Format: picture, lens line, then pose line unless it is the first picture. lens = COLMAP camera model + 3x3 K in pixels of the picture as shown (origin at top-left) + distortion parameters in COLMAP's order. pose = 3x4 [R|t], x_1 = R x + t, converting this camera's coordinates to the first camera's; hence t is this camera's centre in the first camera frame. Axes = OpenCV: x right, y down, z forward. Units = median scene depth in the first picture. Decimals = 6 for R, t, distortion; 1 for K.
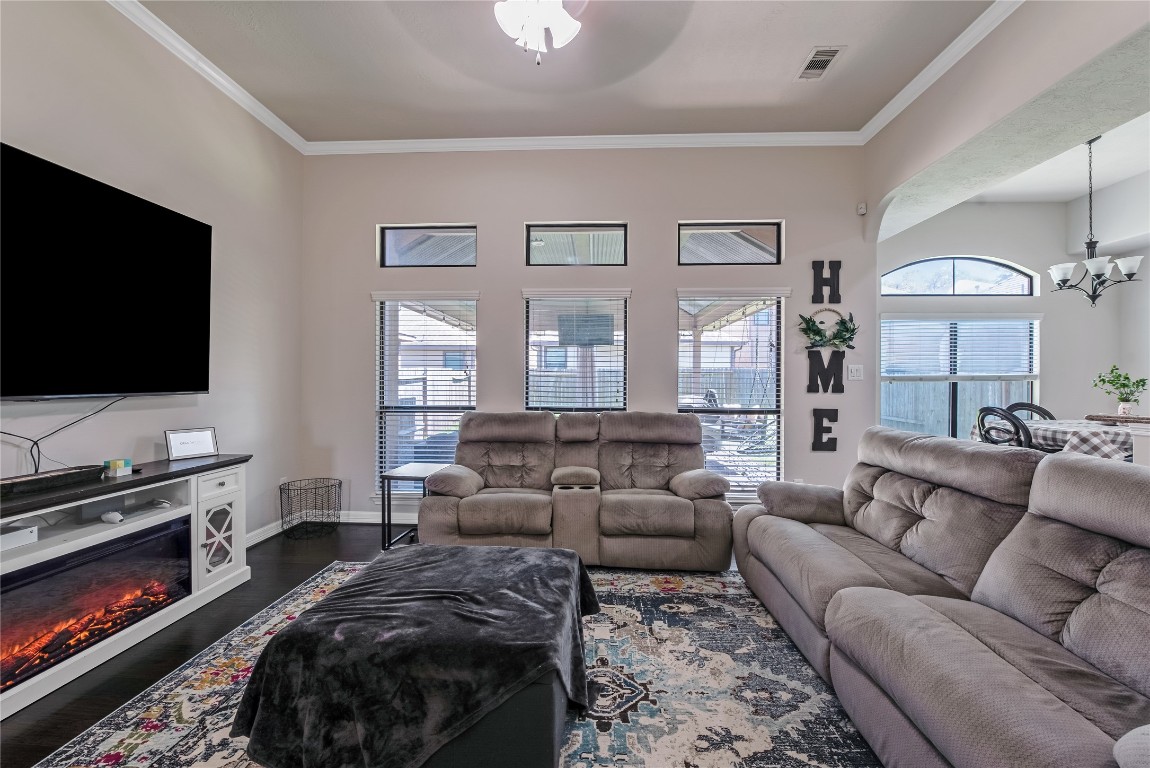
lens RADIAL K [[471.4, 0, 580.4], [0, 471.4, 380.2], [0, 0, 1]] dist [-0.002210, -0.005065]
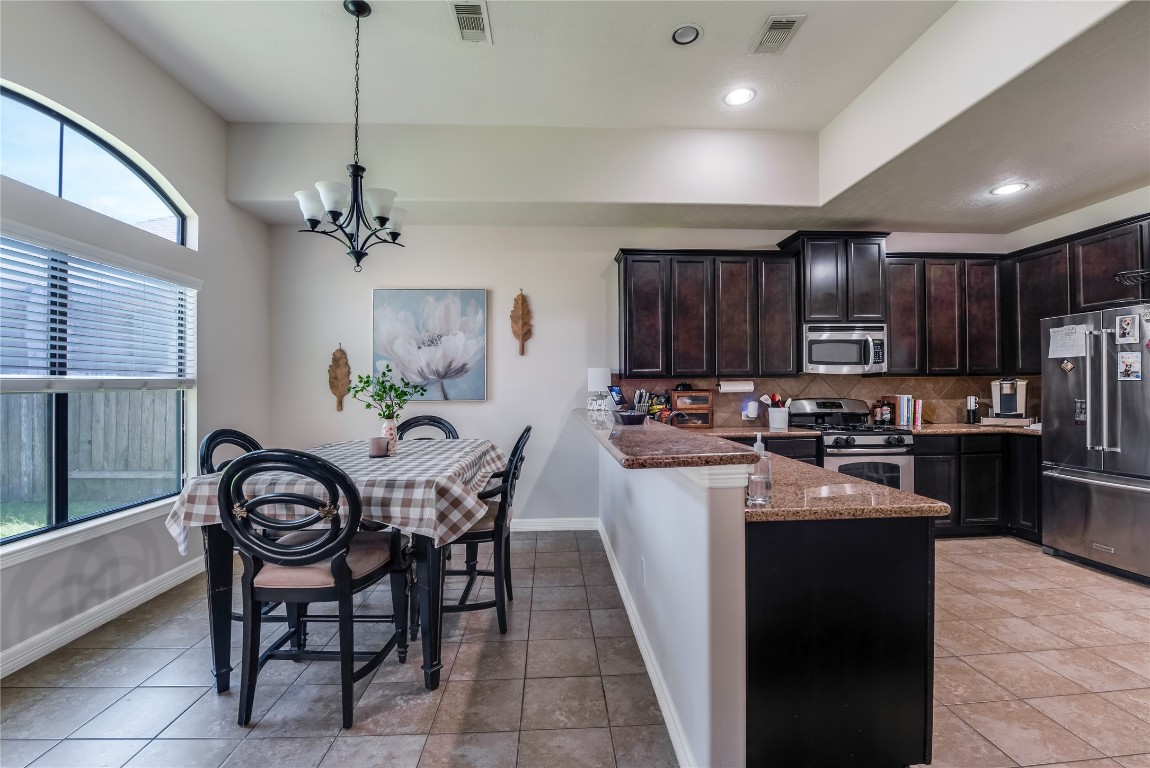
lens RADIAL K [[500.0, 0, 575.0], [0, 500.0, 384.0], [0, 0, 1]] dist [-0.022535, -0.000257]
pose [[-0.084986, 0.005148, 0.996369, 0.406632], [0.008535, 0.999954, -0.004439, 0.002666], [-0.996346, 0.008127, -0.085026, 0.771503]]
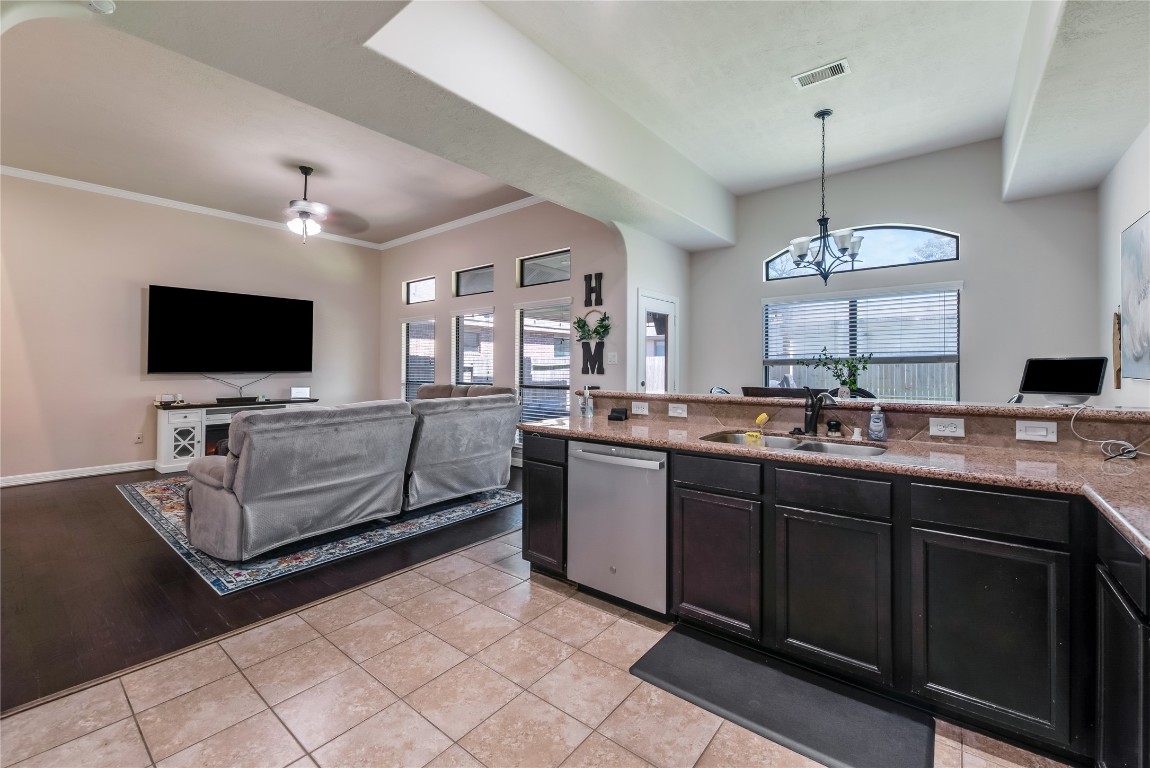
lens RADIAL K [[470.2, 0, 589.6], [0, 470.2, 364.6], [0, 0, 1]] dist [0.000136, 0.000005]
pose [[0.810403, -0.008178, -0.585816, 1.280720], [0.005727, 0.999965, -0.006037, 0.008213], [0.585845, 0.001537, 0.810421, -0.070297]]
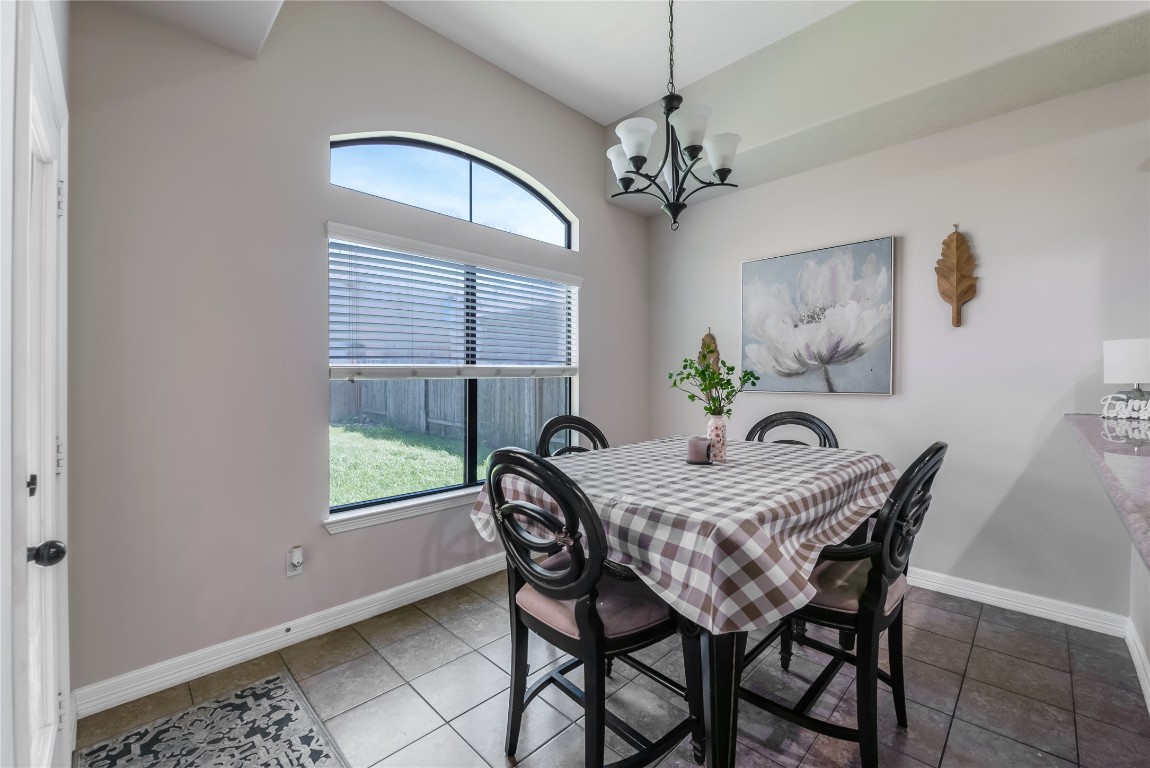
lens RADIAL K [[471.4, 0, 580.4], [0, 471.4, 380.2], [0, 0, 1]] dist [-0.002210, -0.005065]
pose [[0.676474, -0.005381, 0.736447, 0.656943], [0.003698, 0.999986, 0.003909, 0.006191], [-0.736457, 0.000079, 0.676484, 0.734611]]
